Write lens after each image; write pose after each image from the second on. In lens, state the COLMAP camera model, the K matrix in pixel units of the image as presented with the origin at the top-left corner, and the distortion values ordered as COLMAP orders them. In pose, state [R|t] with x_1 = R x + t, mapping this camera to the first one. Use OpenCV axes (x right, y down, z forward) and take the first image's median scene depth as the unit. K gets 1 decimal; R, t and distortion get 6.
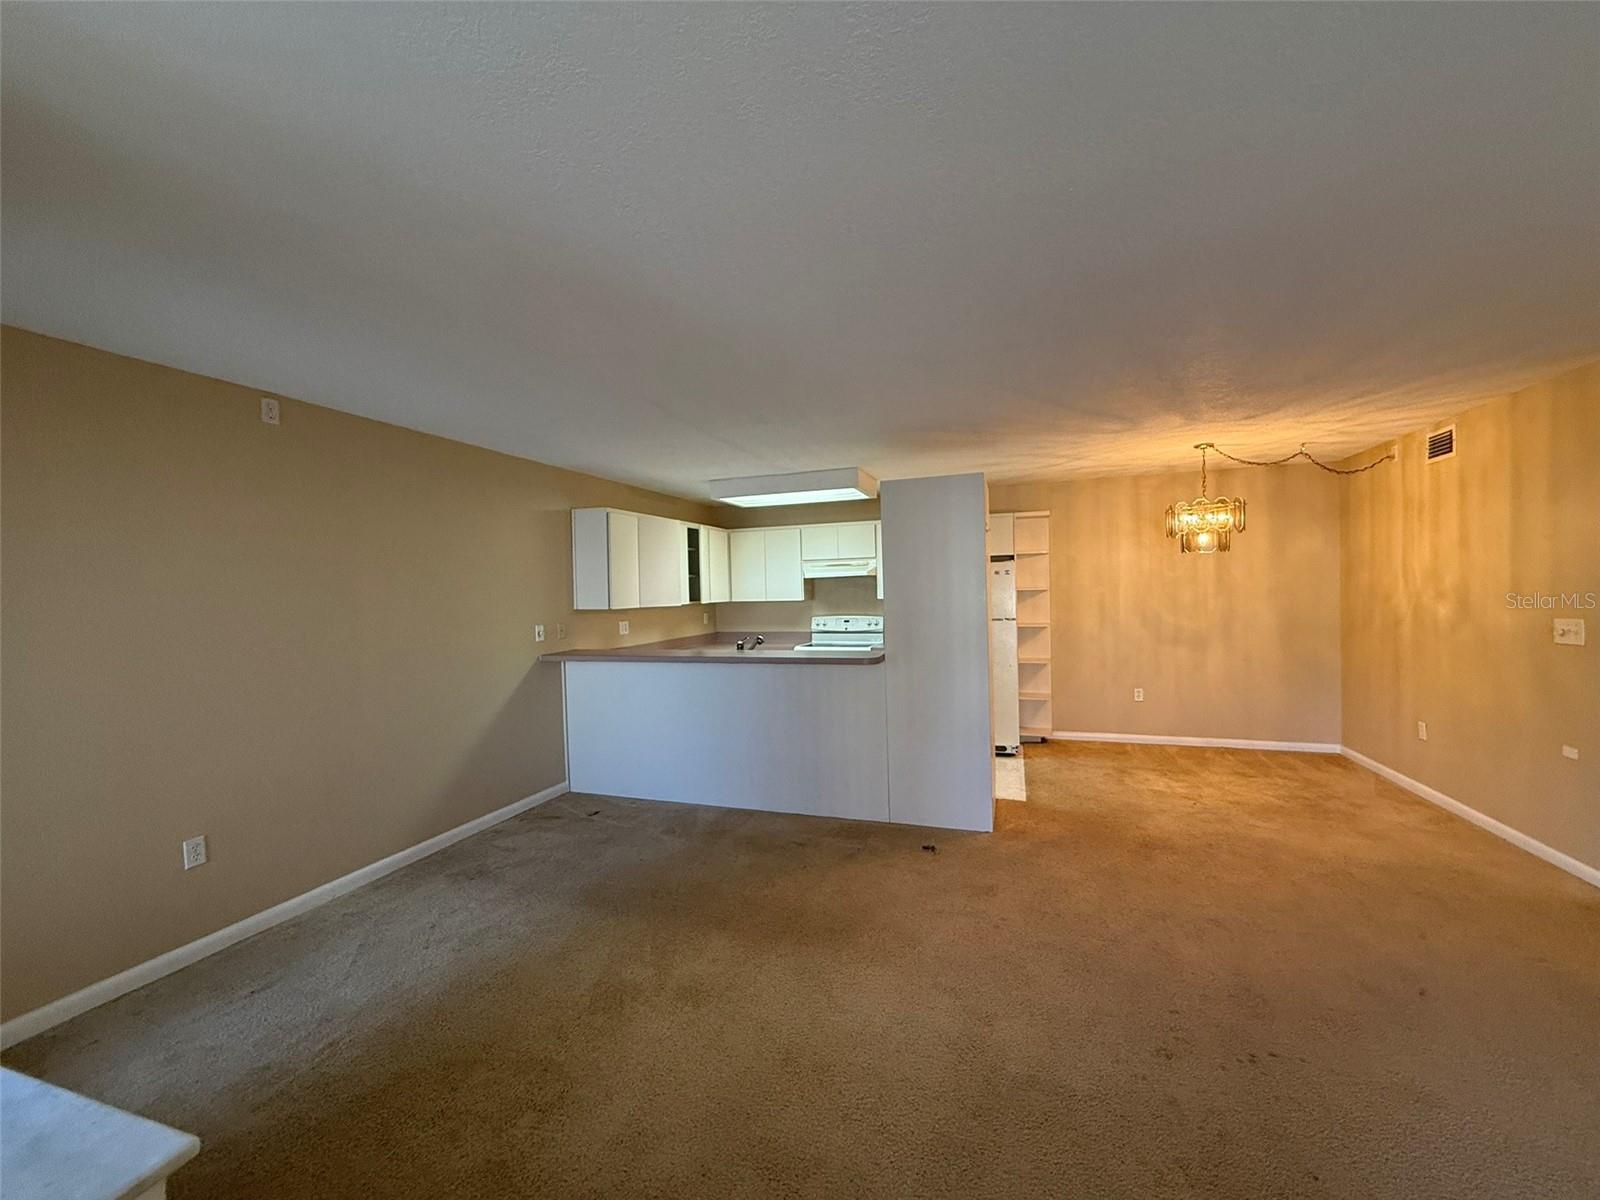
lens RADIAL K [[638.2, 0, 800.0], [0, 638.2, 600.0], [0, 0, 1]] dist [0.001169, -0.000086]
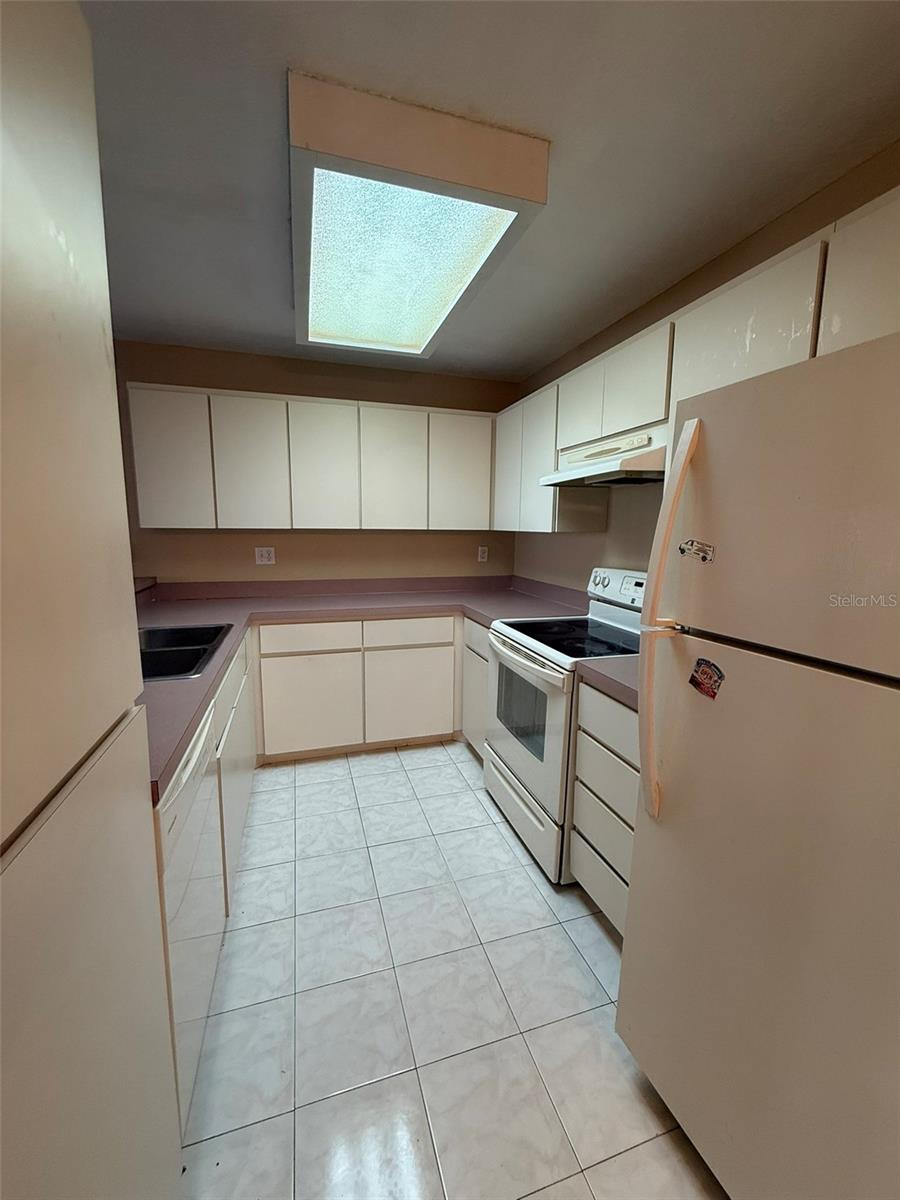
lens RADIAL K [[478.6, 0, 446.7], [0, 478.6, 594.7], [0, 0, 1]] dist [0.001169, -0.000086]
pose [[0.583493, 0.144768, -0.799111, 0.379931], [-0.037070, 0.987706, 0.151866, -0.006894], [0.811272, -0.058990, 0.581686, 1.002920]]
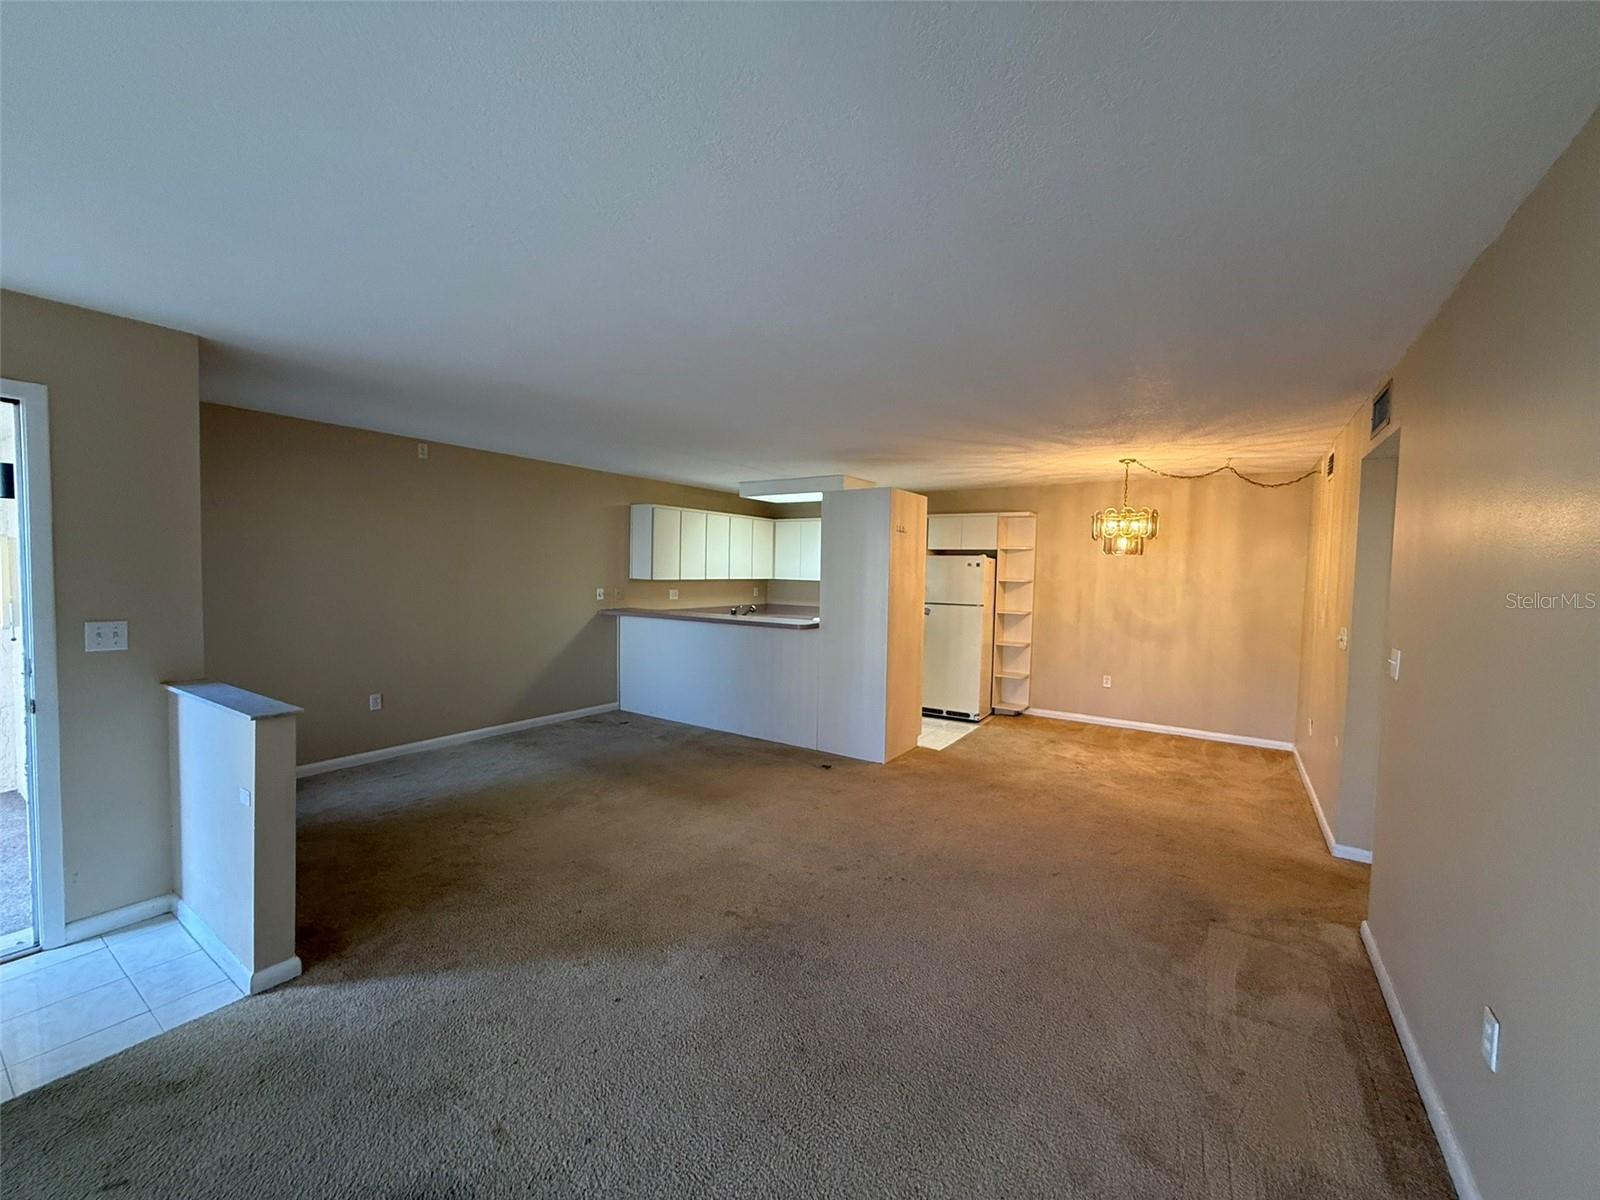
lens RADIAL K [[638.2, 0, 800.0], [0, 638.2, 600.0], [0, 0, 1]] dist [0.001169, -0.000086]
pose [[0.966749, 0.056851, -0.249327, 0.361990], [-0.048435, 0.998034, 0.039766, -0.012018], [0.251098, -0.026368, 0.967602, -0.244964]]
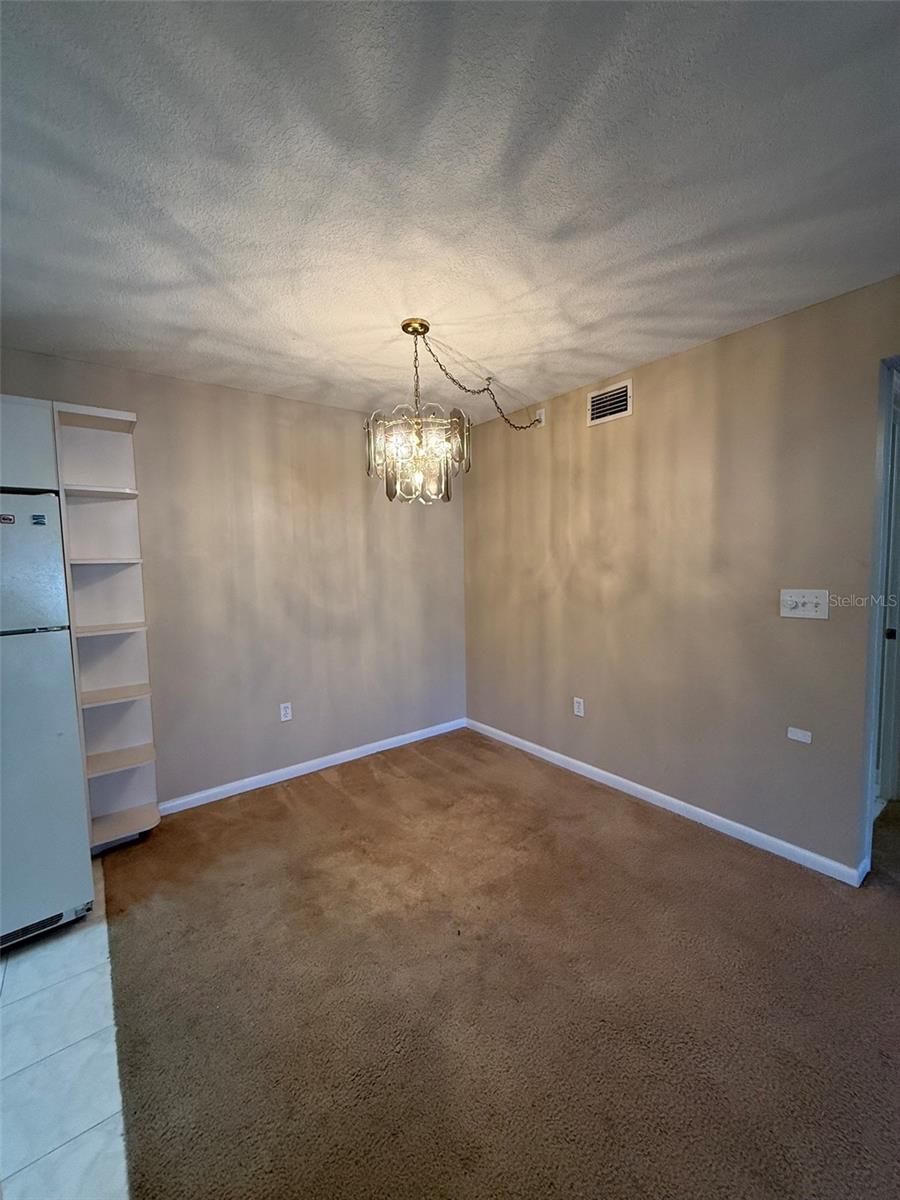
lens RADIAL K [[478.6, 0, 446.7], [0, 478.6, 594.7], [0, 0, 1]] dist [0.001169, -0.000086]
pose [[0.556916, -0.051200, 0.828989, 0.247599], [0.021104, 0.998648, 0.047501, -0.004192], [-0.830300, -0.008959, 0.557244, 0.703764]]
